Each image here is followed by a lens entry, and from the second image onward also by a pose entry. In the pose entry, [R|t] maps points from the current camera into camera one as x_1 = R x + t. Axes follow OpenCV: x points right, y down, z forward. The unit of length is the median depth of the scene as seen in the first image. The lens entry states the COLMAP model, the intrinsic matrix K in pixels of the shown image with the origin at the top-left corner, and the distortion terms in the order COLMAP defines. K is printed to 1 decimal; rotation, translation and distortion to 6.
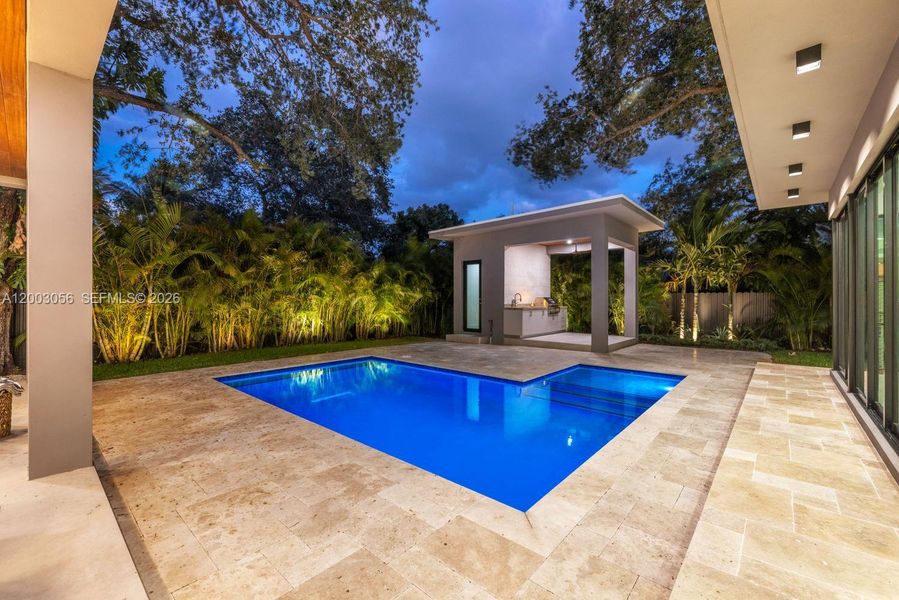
lens RADIAL K [[376.2, 0, 445.8], [0, 376.2, 301.3], [0, 0, 1]] dist [-0.002613, 0.000770]
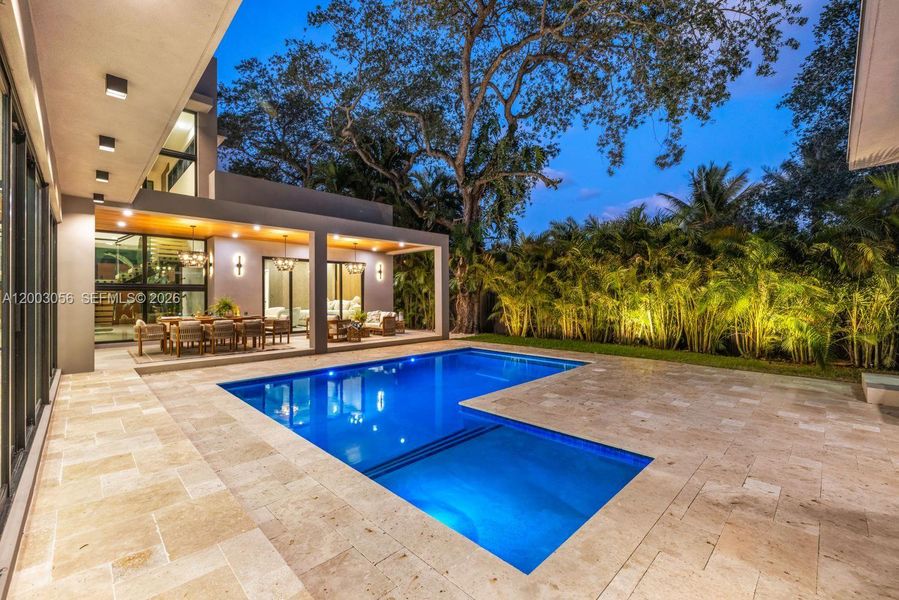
lens RADIAL K [[376.2, 0, 446.2], [0, 376.2, 295.8], [0, 0, 1]] dist [-0.002613, 0.000770]
pose [[-0.074252, -0.010001, -0.997189, 0.662210], [0.005273, 0.999932, -0.010421, -0.002472], [0.997226, -0.006032, -0.074194, 0.688438]]
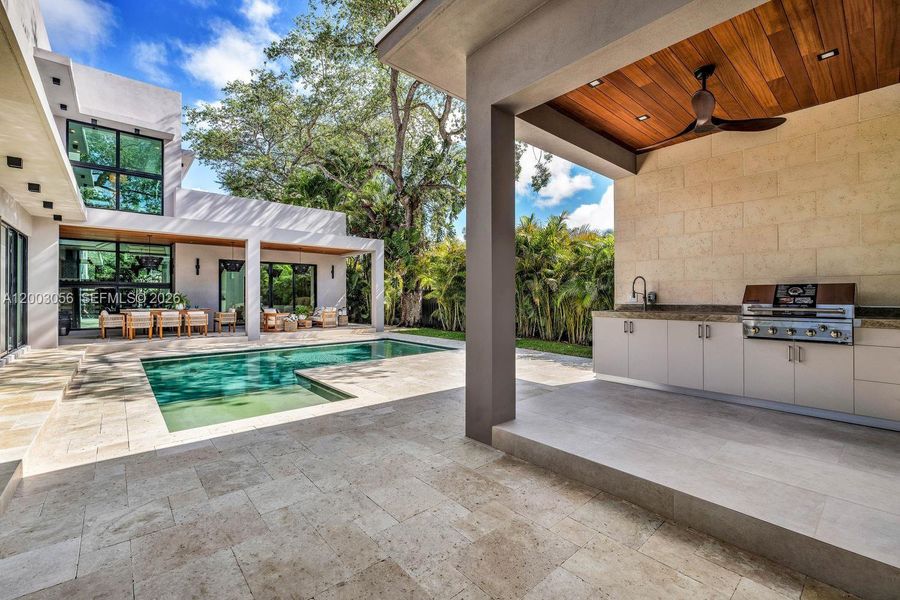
lens RADIAL K [[376.6, 0, 445.5], [0, 376.6, 294.4], [0, 0, 1]] dist [-0.002613, 0.000770]
pose [[-0.128511, -0.012205, -0.991633, 0.804417], [-0.001280, 0.999925, -0.012141, 0.005509], [0.991707, -0.000291, -0.128517, 1.039685]]
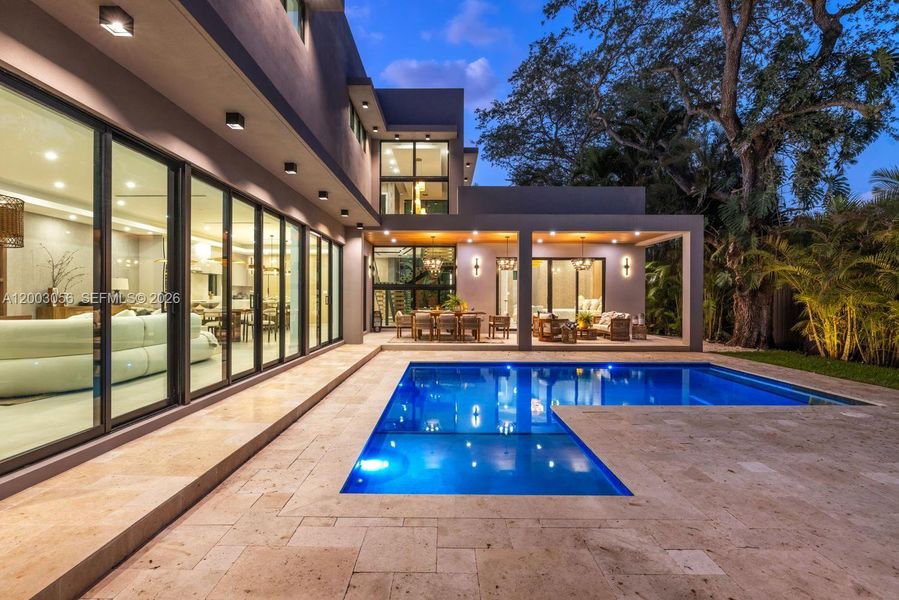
lens RADIAL K [[420.6, 0, 445.4], [0, 420.6, 301.5], [0, 0, 1]] dist [-0.013209, 0.003249]
pose [[-0.749268, -0.004230, -0.662253, 0.603798], [-0.009523, 0.999945, 0.004388, 0.003626], [0.662198, 0.009595, -0.749267, 0.984553]]
